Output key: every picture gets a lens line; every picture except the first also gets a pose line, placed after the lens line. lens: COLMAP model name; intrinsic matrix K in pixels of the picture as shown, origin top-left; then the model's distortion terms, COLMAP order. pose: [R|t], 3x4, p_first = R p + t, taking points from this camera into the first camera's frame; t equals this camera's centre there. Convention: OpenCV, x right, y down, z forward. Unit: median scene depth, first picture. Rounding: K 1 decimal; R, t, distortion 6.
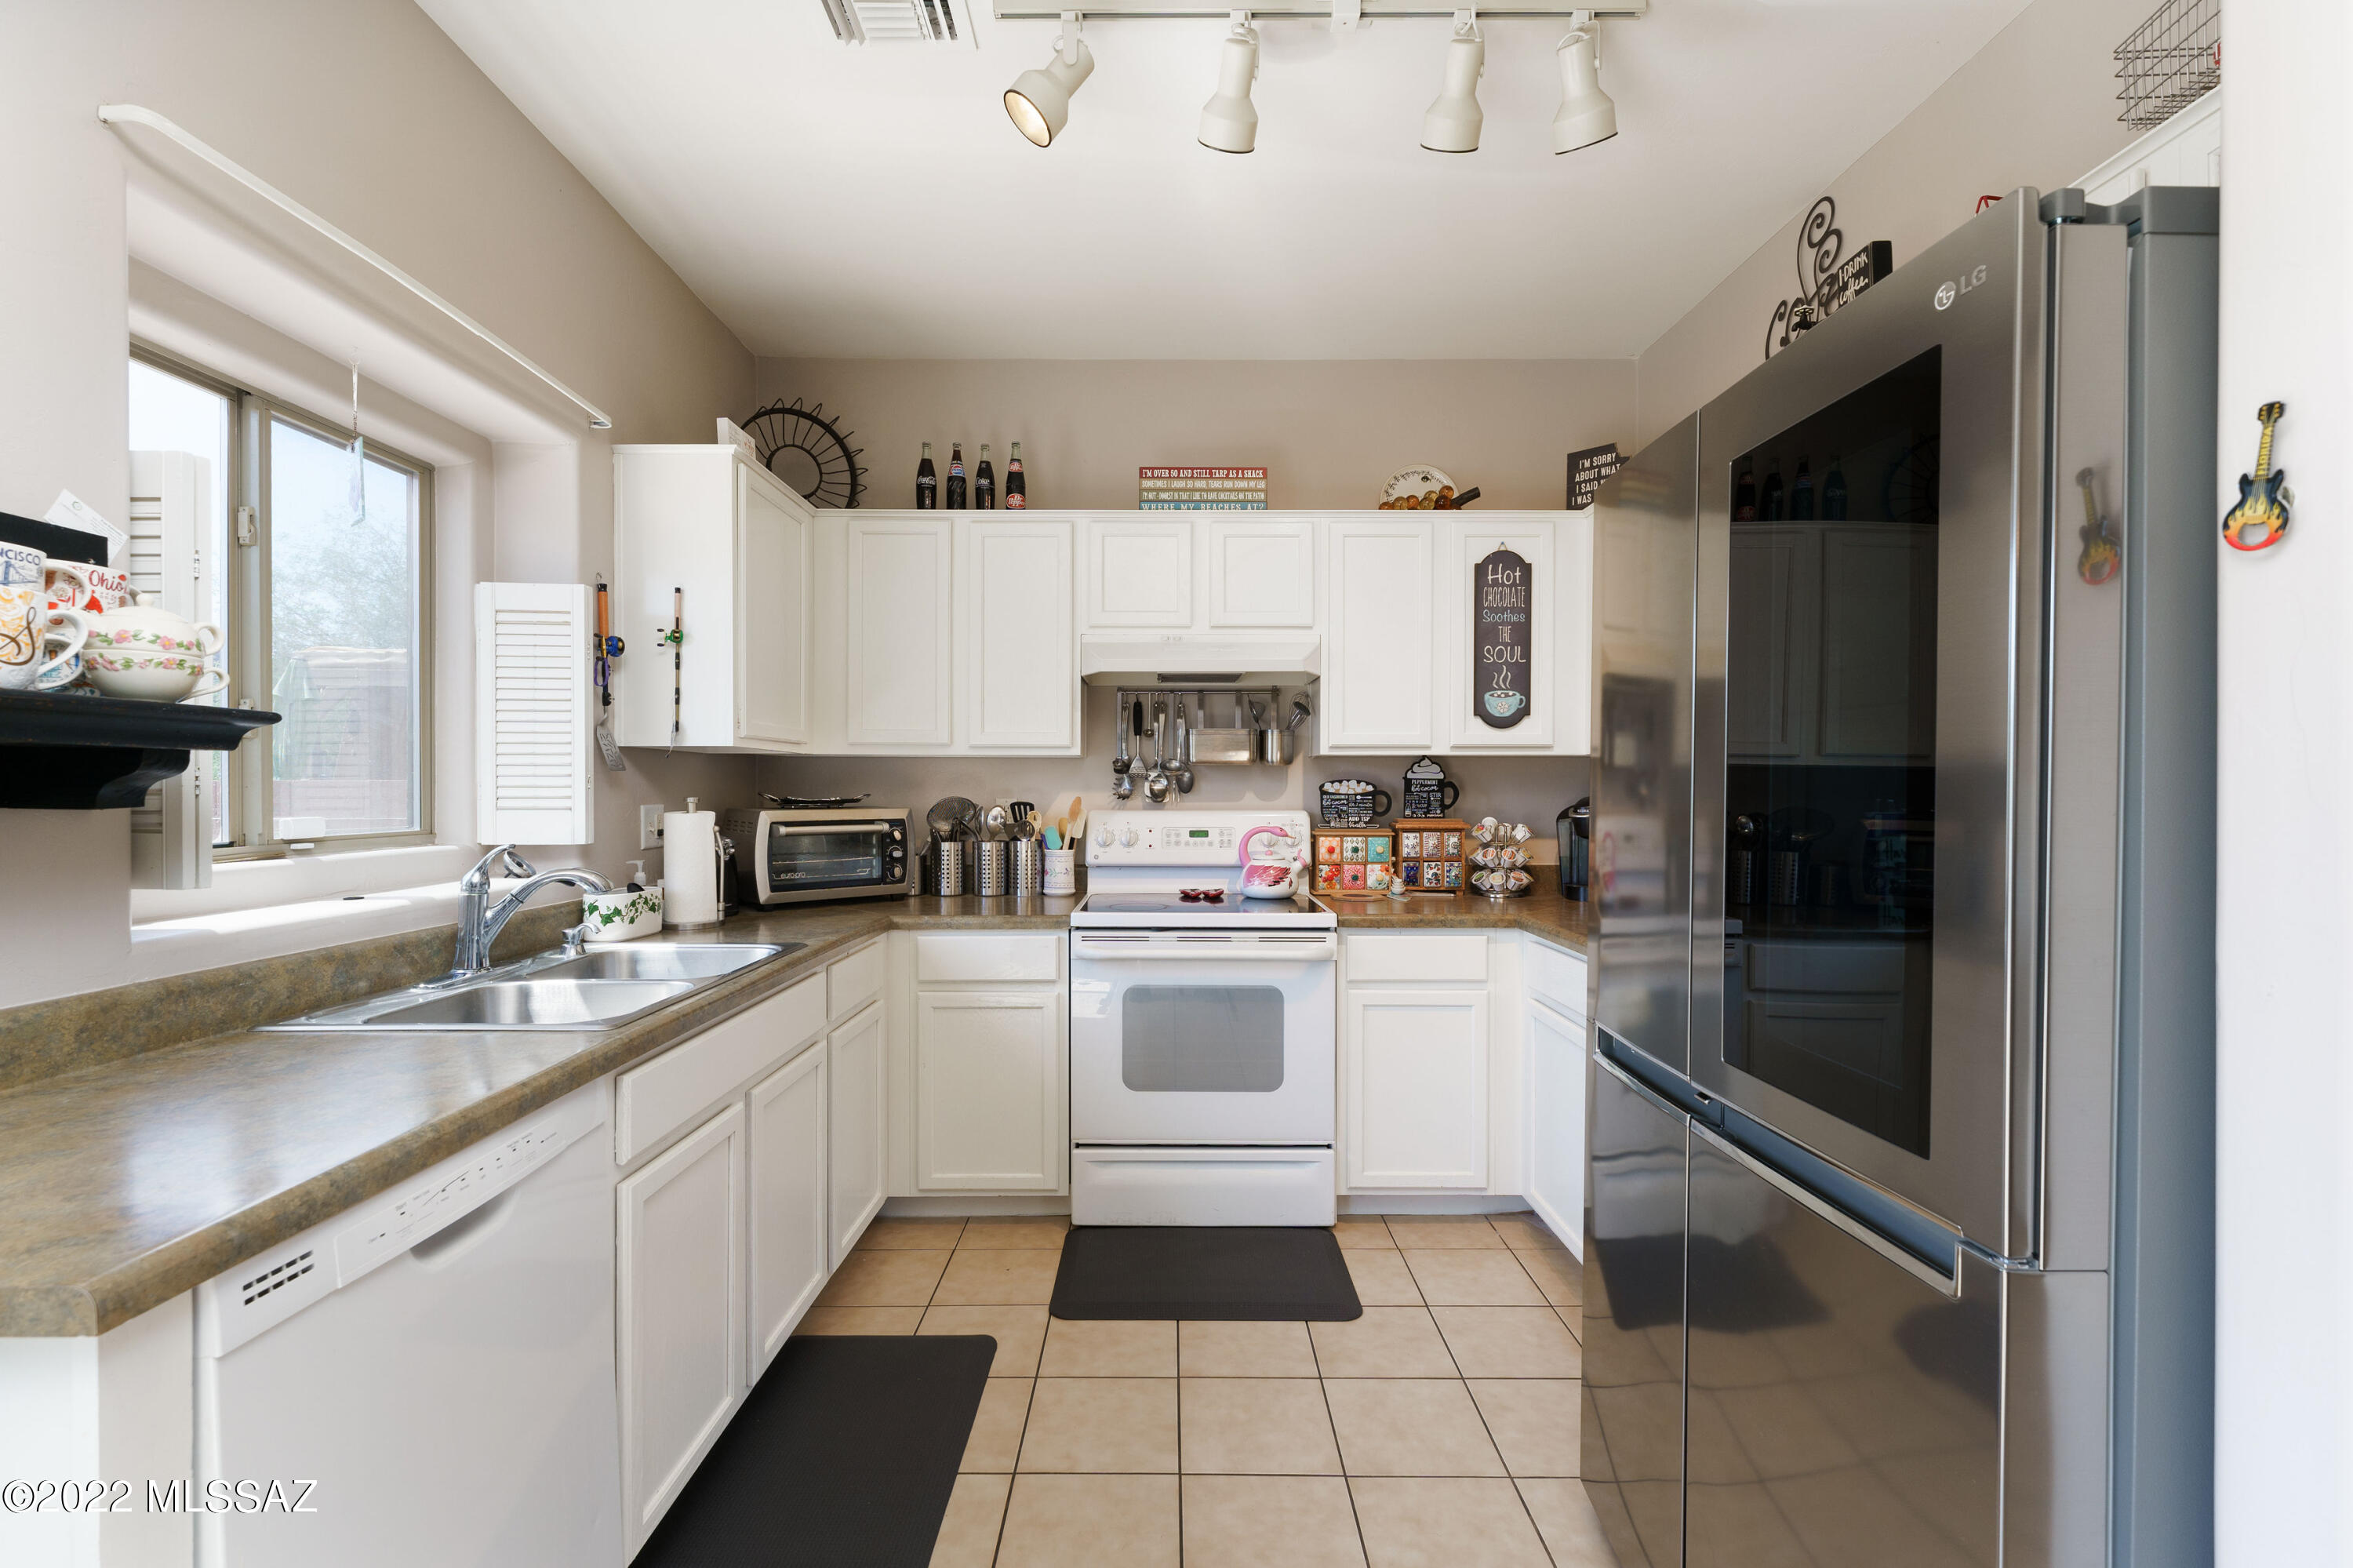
lens RADIAL K [[1023.8, 0, 1165.0], [0, 1023.8, 790.0], [0, 0, 1]] dist [0.001103, 0.000850]
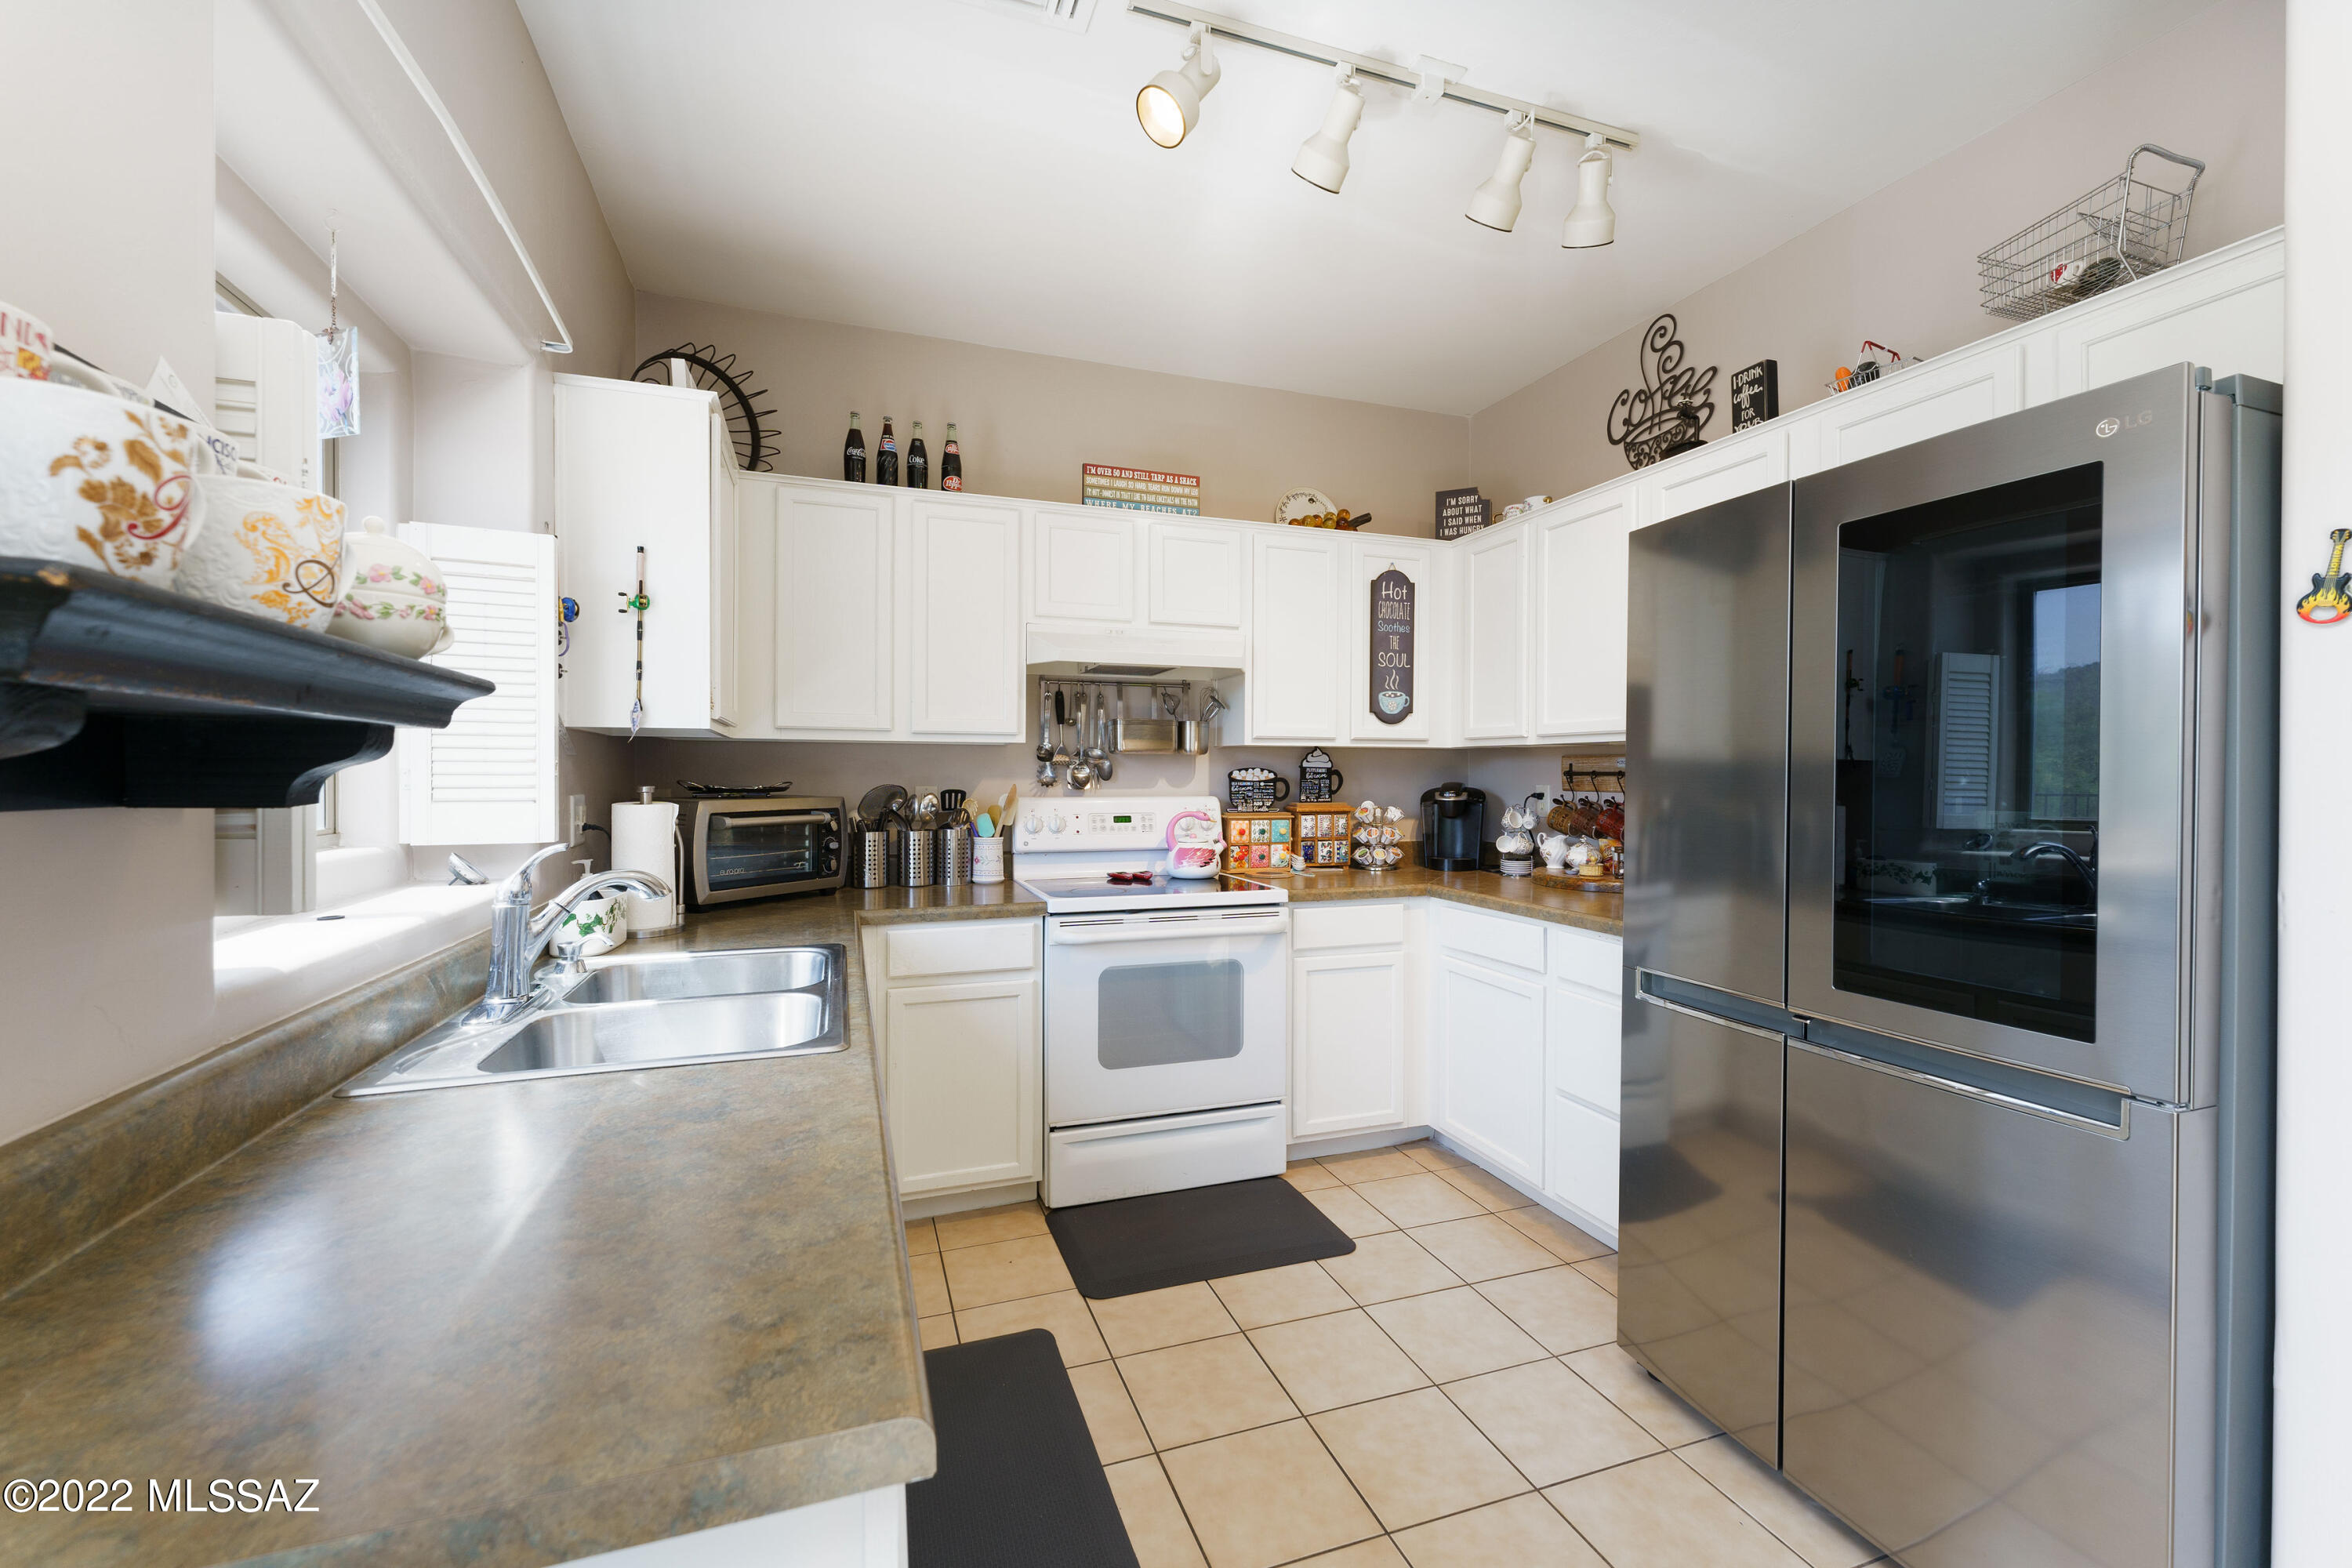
lens RADIAL K [[965.8, 0, 1181.5], [0, 965.8, 777.8], [0, 0, 1]] dist [0.000798, -0.000045]
pose [[0.940830, -0.000380, 0.338878, -0.264160], [-0.000140, 0.999999, 0.001509, -0.001229], [-0.338878, -0.001467, 0.940829, 0.055222]]
